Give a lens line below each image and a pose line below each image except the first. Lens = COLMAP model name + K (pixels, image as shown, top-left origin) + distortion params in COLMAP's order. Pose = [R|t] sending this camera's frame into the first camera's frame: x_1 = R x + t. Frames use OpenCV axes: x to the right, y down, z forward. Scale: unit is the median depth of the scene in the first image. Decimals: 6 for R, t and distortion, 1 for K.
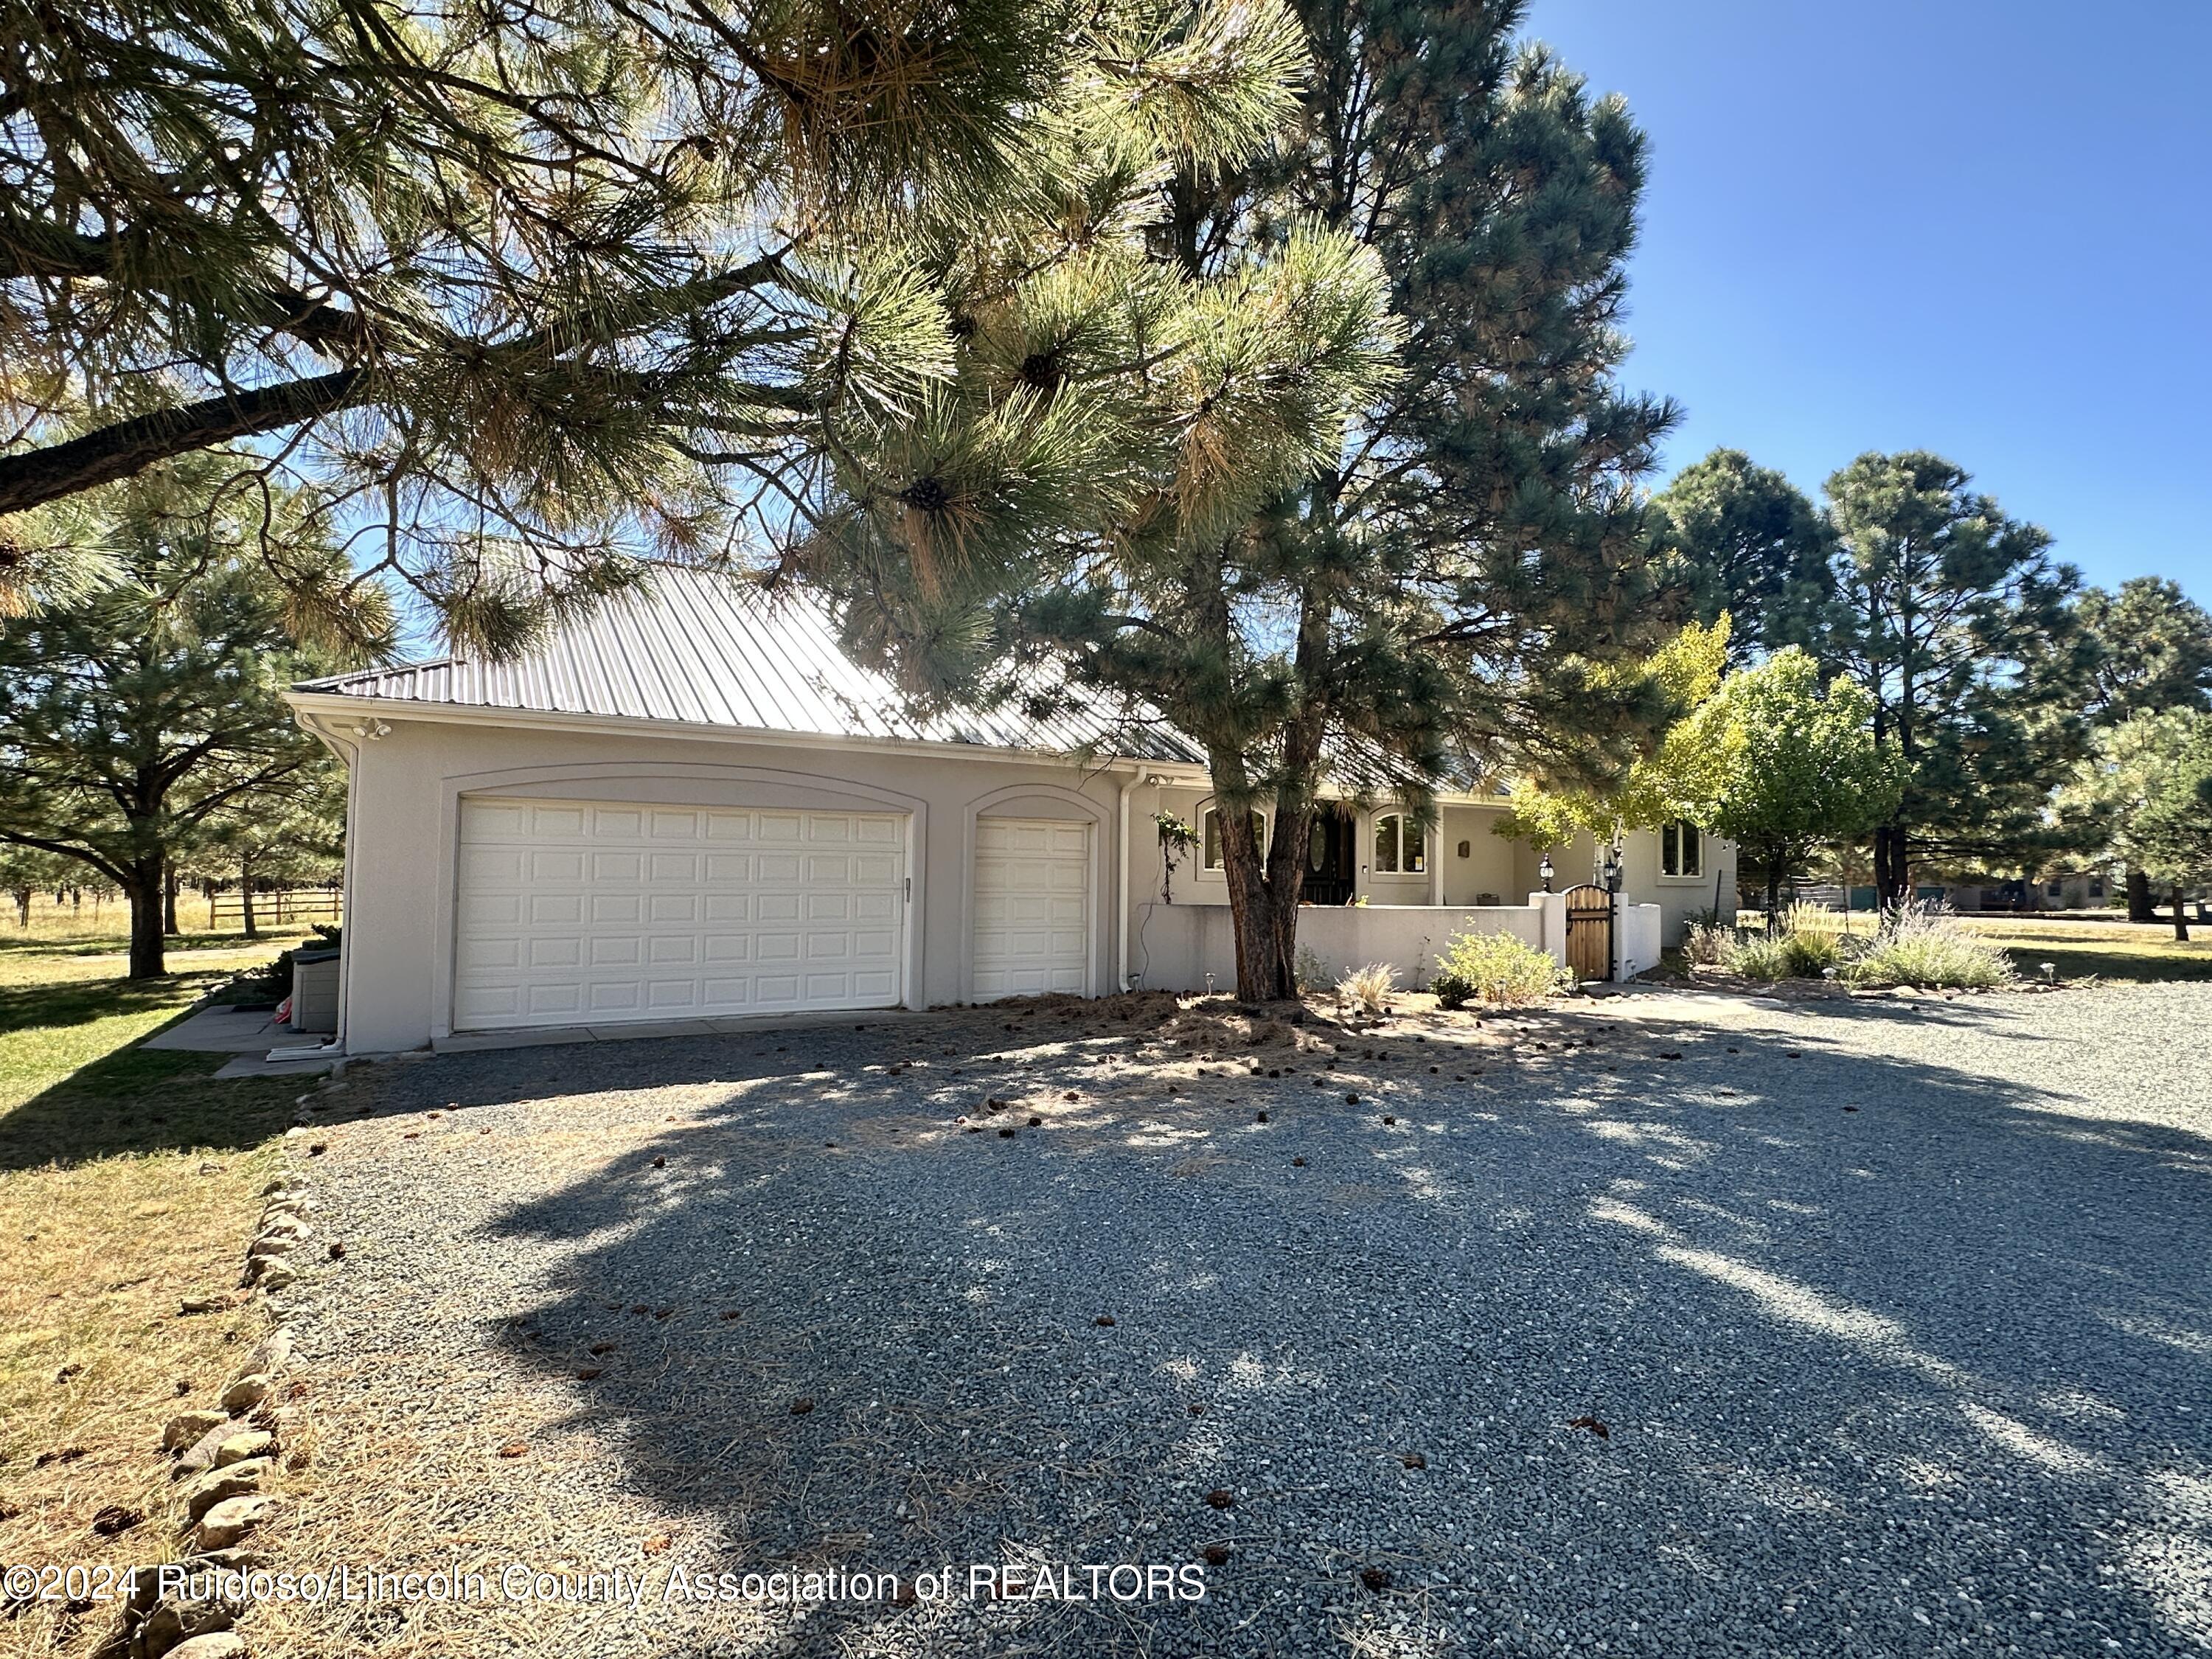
lens RADIAL K [[1119.2, 0, 1106.0], [0, 1119.2, 829.5], [0, 0, 1]] dist [0.000644, -0.000408]
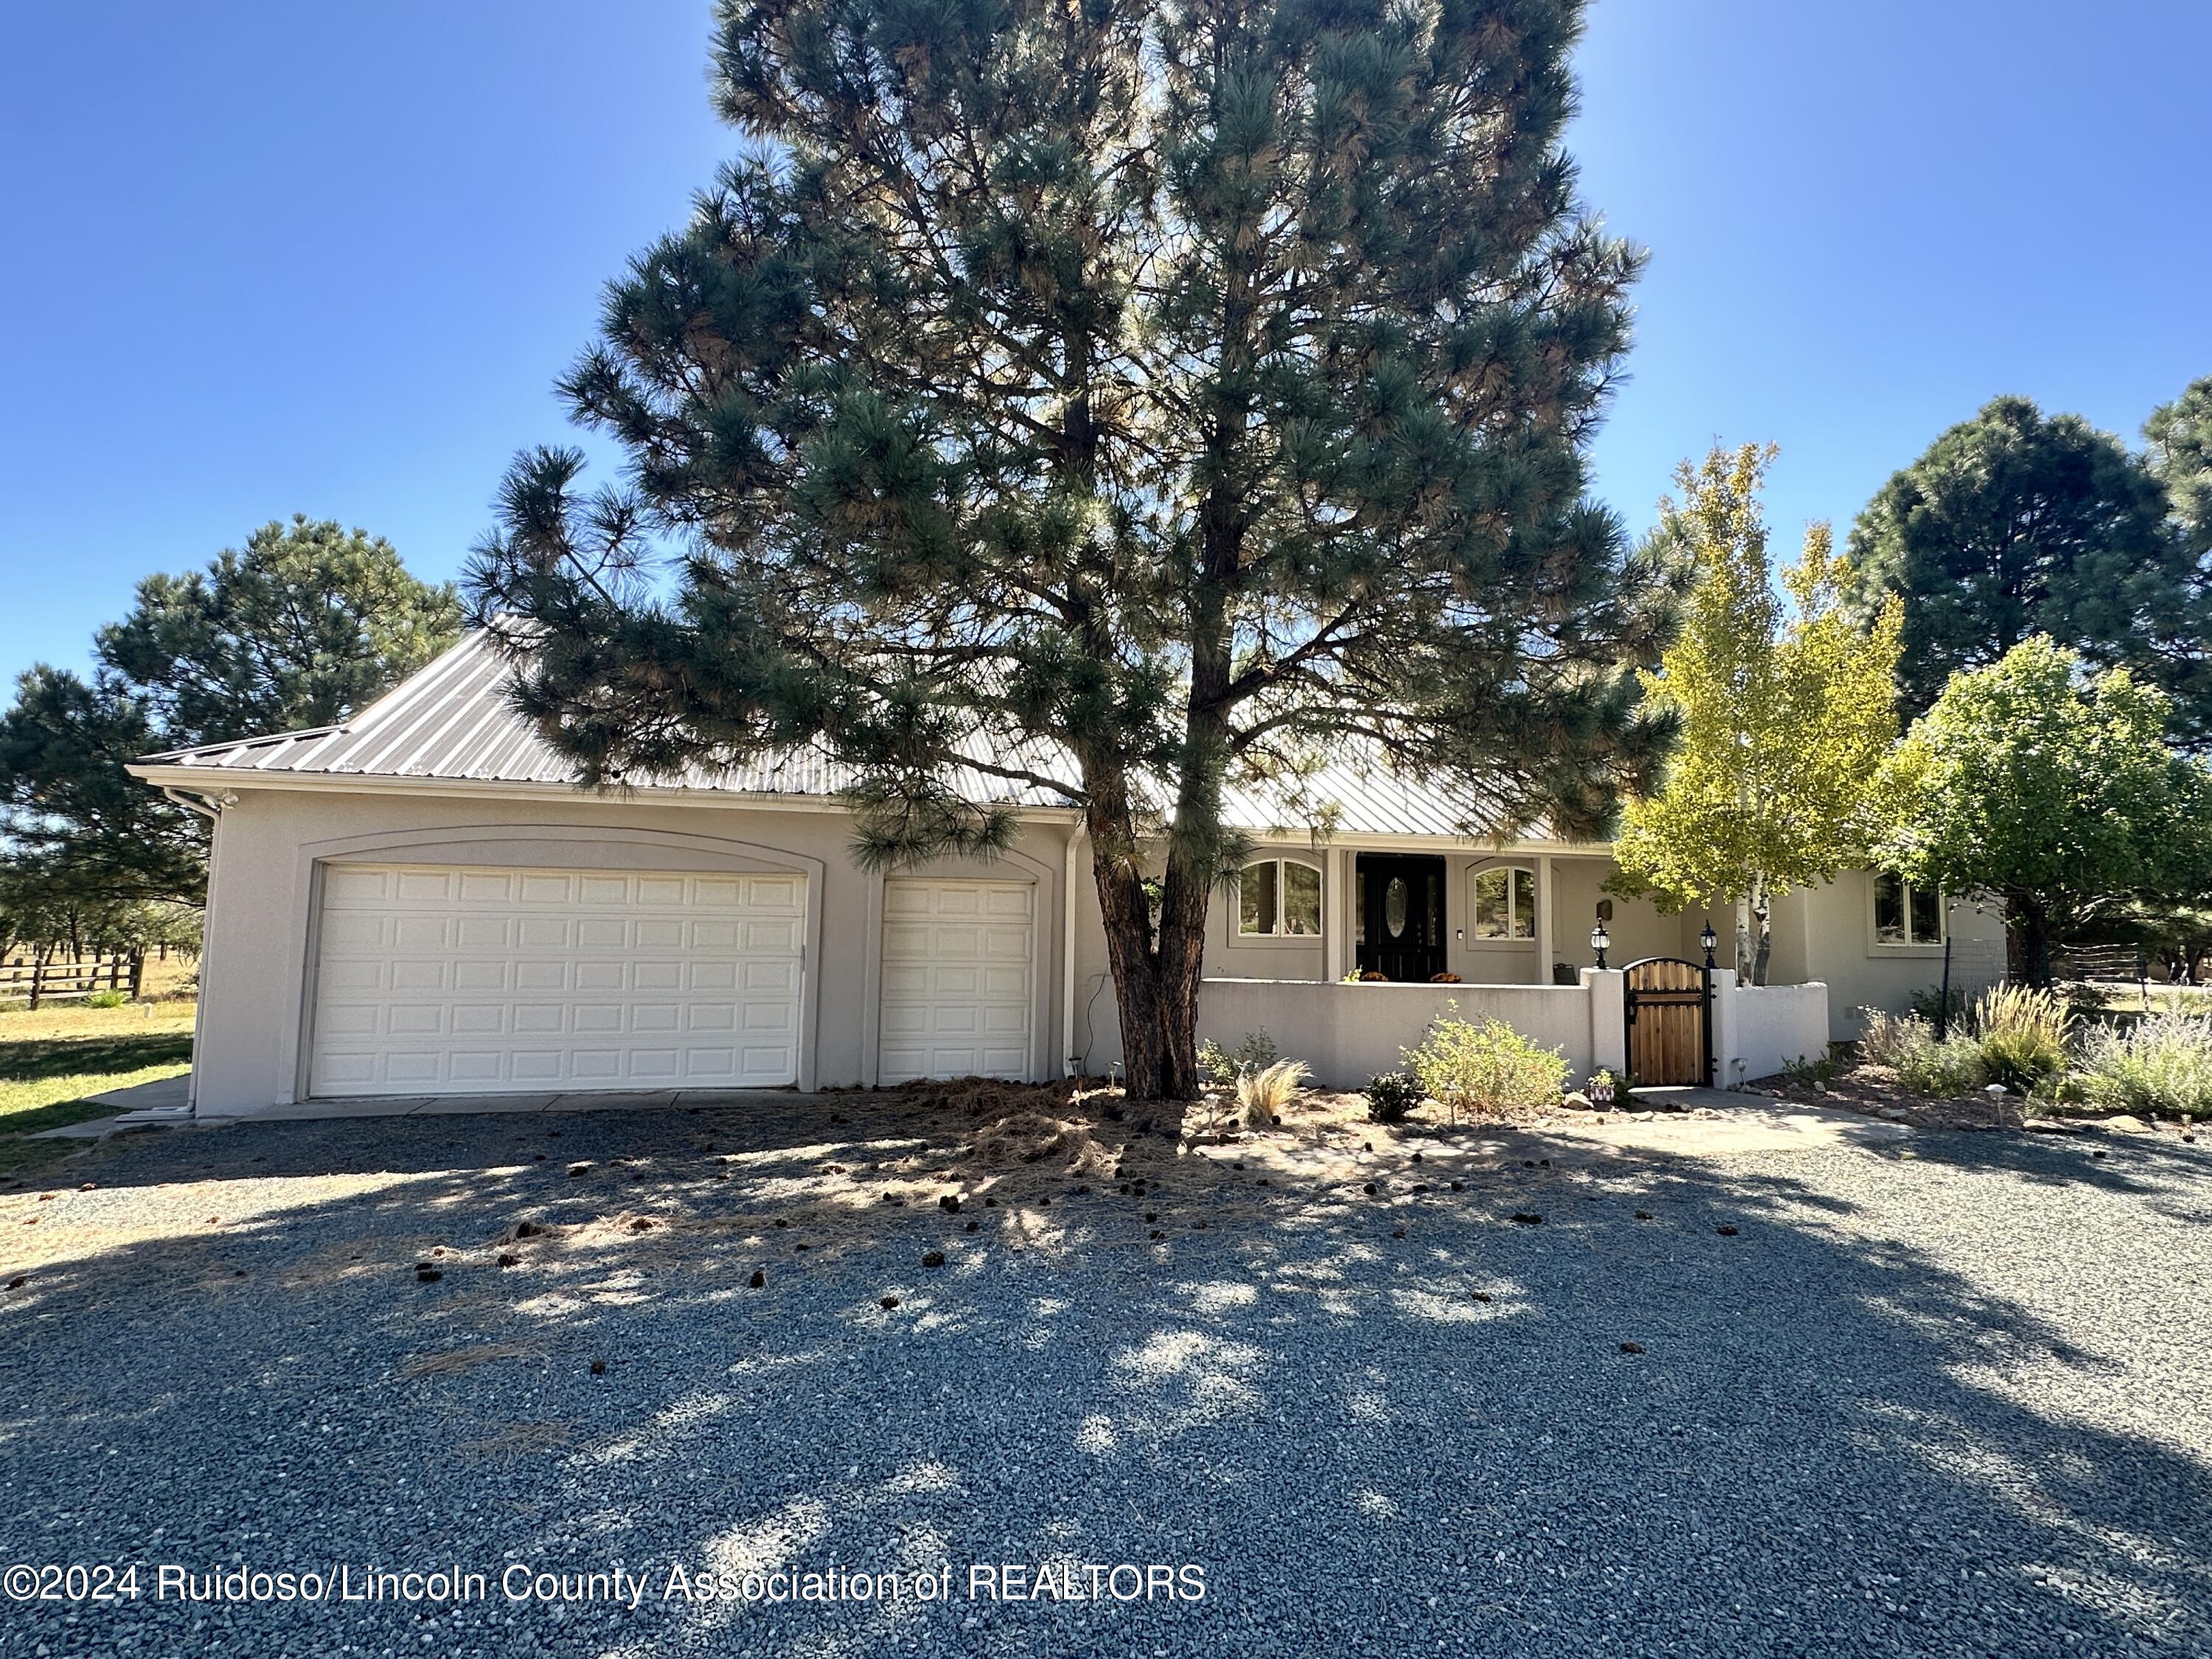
lens RADIAL K [[1119.2, 0, 1106.0], [0, 1119.2, 829.5], [0, 0, 1]] dist [0.000644, -0.000408]
pose [[0.962331, -0.021244, -0.271050, 0.278337], [0.007231, 0.998590, -0.052596, -0.000910], [0.271785, 0.048655, 0.961127, 0.160588]]
